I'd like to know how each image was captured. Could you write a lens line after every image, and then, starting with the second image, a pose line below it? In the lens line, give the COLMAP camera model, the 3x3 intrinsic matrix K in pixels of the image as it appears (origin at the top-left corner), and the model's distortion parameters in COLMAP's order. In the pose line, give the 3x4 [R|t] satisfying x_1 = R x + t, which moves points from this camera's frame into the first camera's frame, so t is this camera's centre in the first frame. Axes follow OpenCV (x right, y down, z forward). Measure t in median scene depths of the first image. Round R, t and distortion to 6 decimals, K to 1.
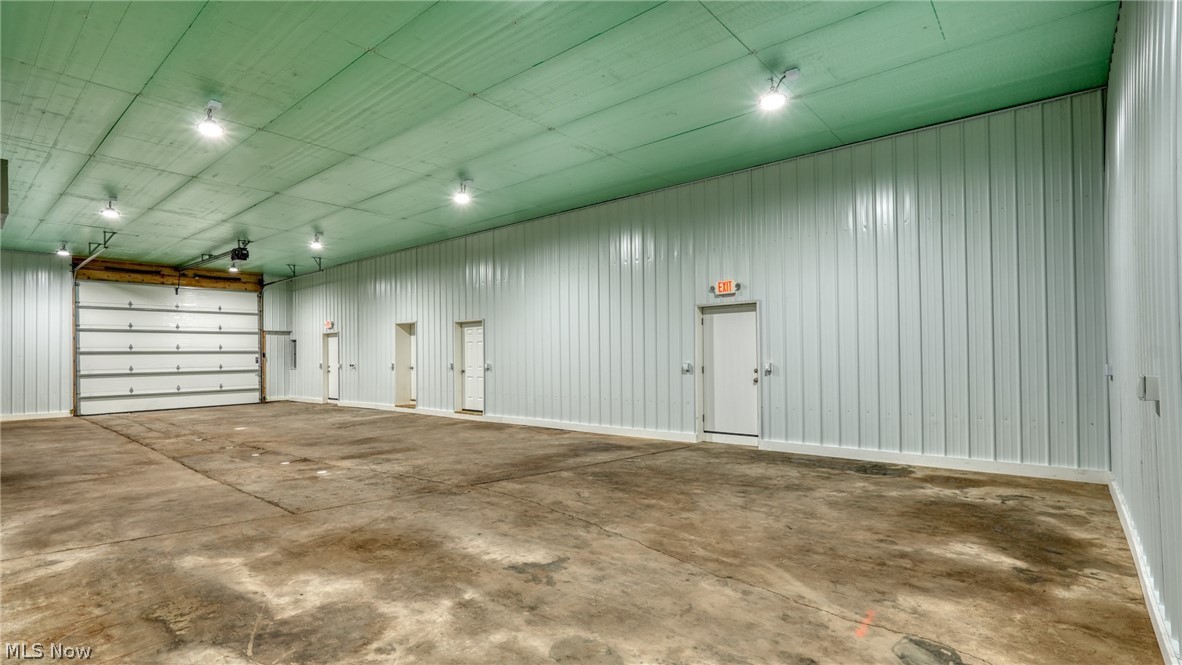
lens RADIAL K [[559.5, 0, 564.8], [0, 559.5, 349.5], [0, 0, 1]] dist [-0.011105, 0.000731]
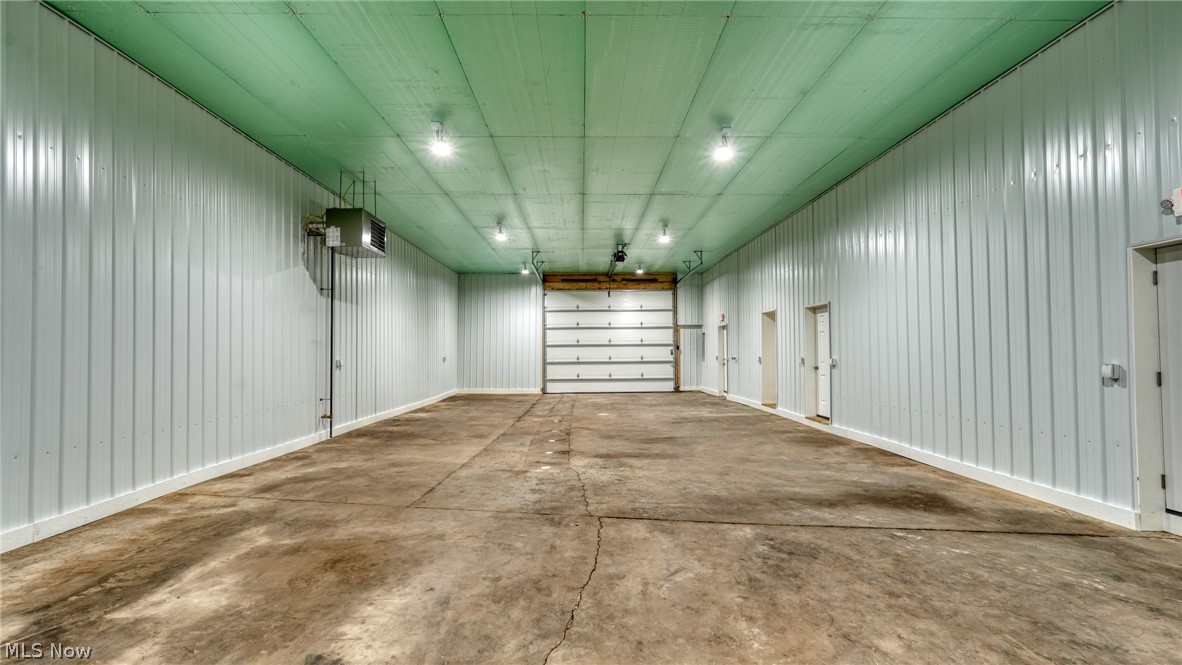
lens RADIAL K [[545.1, 0, 591.0], [0, 545.1, 332.5], [0, 0, 1]] dist [-0.018935, 0.011117]
pose [[0.674891, -0.019527, -0.737659, 0.183189], [0.006346, 0.999766, -0.020659, 0.002200], [0.737890, 0.009262, 0.674858, 0.232947]]
